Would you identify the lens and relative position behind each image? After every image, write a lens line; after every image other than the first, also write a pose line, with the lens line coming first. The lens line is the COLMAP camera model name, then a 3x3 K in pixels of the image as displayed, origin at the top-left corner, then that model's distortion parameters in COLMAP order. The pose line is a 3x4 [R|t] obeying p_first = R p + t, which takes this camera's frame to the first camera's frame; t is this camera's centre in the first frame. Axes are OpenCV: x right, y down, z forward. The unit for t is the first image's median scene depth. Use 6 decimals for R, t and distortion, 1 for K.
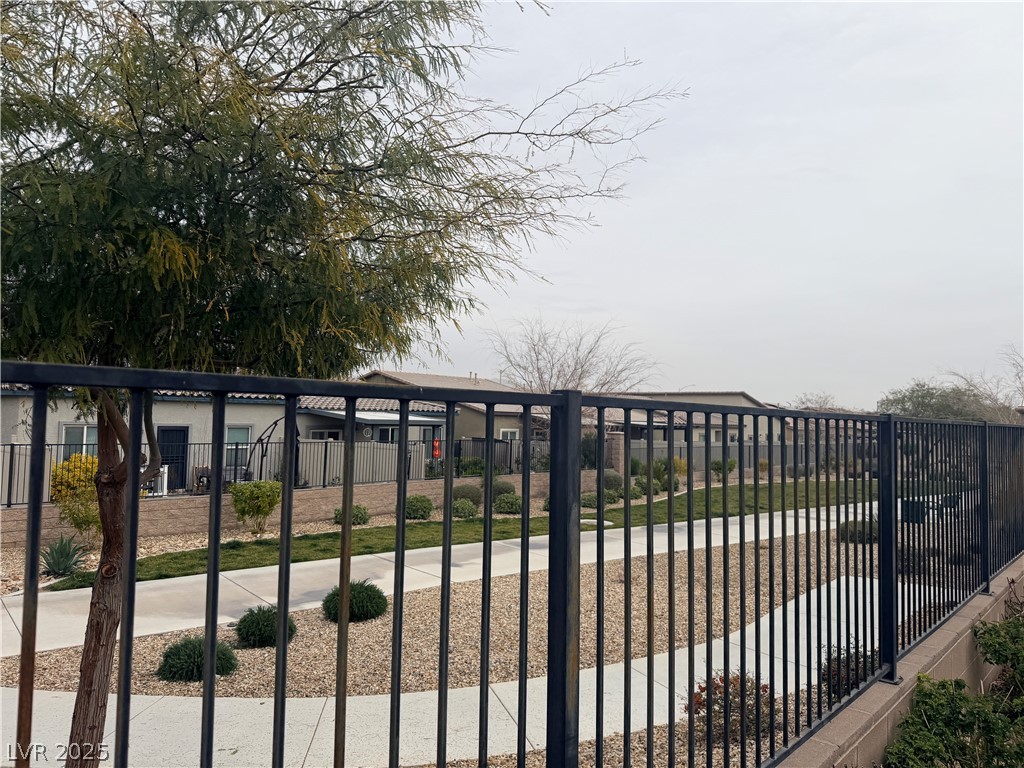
lens RADIAL K [[721.3, 0, 514.2], [0, 721.3, 382.6], [0, 0, 1]] dist [0.038296, -0.056465]
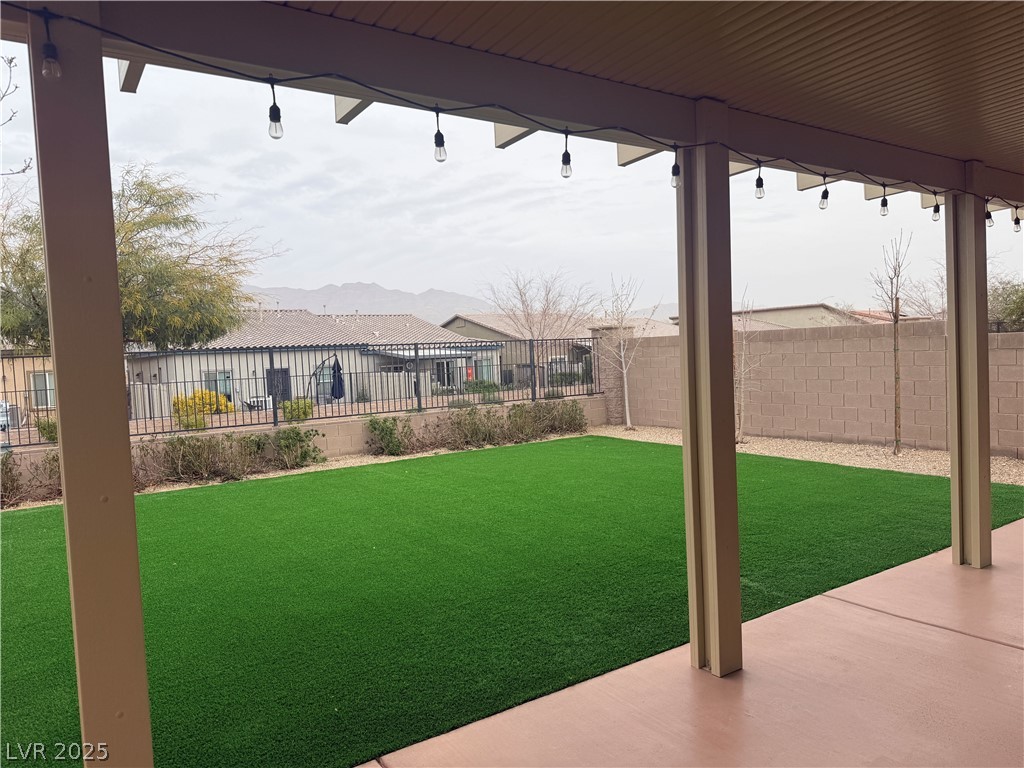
lens RADIAL K [[721.3, 0, 520.7], [0, 721.3, 384.1], [0, 0, 1]] dist [0.038296, -0.056465]
pose [[0.968249, -0.054344, -0.244008, 0.746340], [0.077866, 0.993089, 0.087809, 0.004451], [0.237549, -0.104021, 0.965790, -0.586932]]
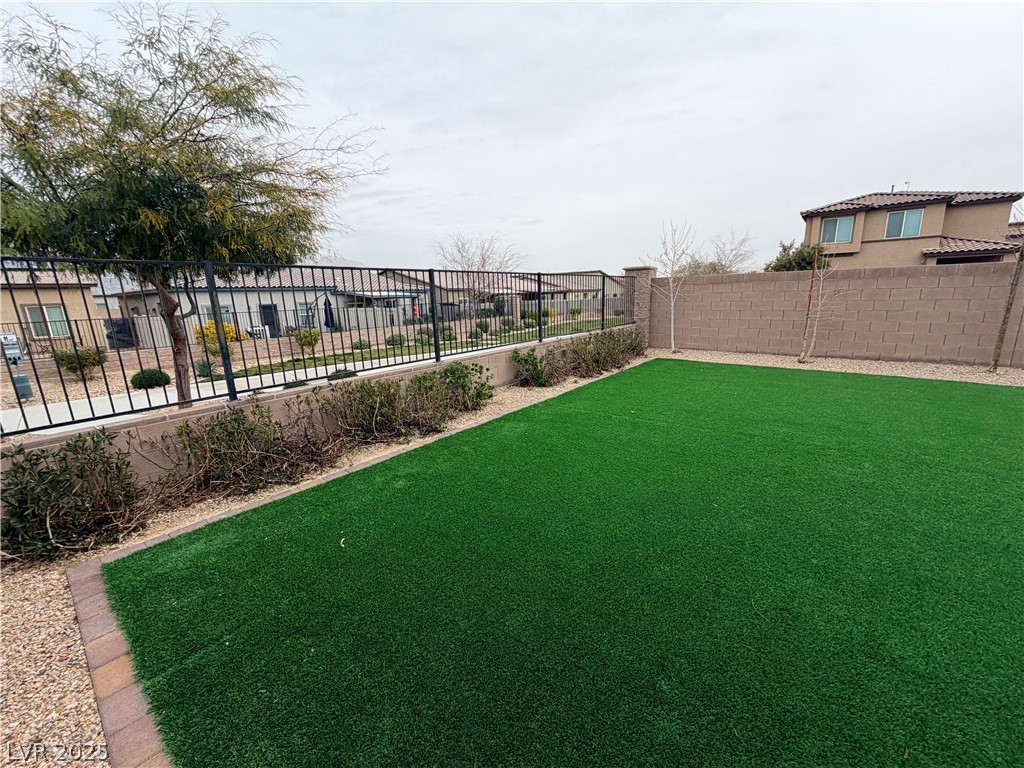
lens RADIAL K [[409.0, 0, 512.1], [0, 409.0, 391.9], [0, 0, 1]] dist [0.000868, -0.000095]
pose [[0.997621, -0.061582, 0.030985, 0.234166], [0.050345, 0.957860, 0.282788, 0.021282], [-0.047094, -0.280555, 0.958682, -0.201917]]
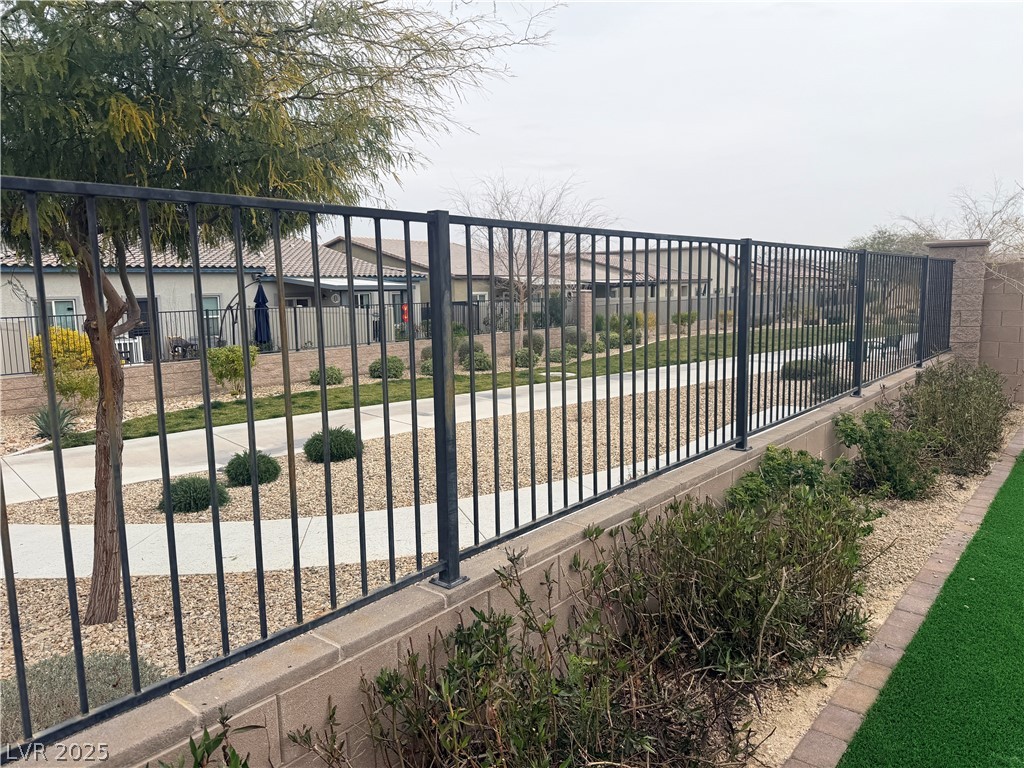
lens RADIAL K [[721.3, 0, 512.7], [0, 721.3, 383.2], [0, 0, 1]] dist [0.038296, -0.056465]
pose [[0.998672, -0.042485, 0.029156, 0.024990], [0.036328, 0.981814, 0.186337, 0.013692], [-0.036542, -0.185030, 0.982053, -0.069251]]
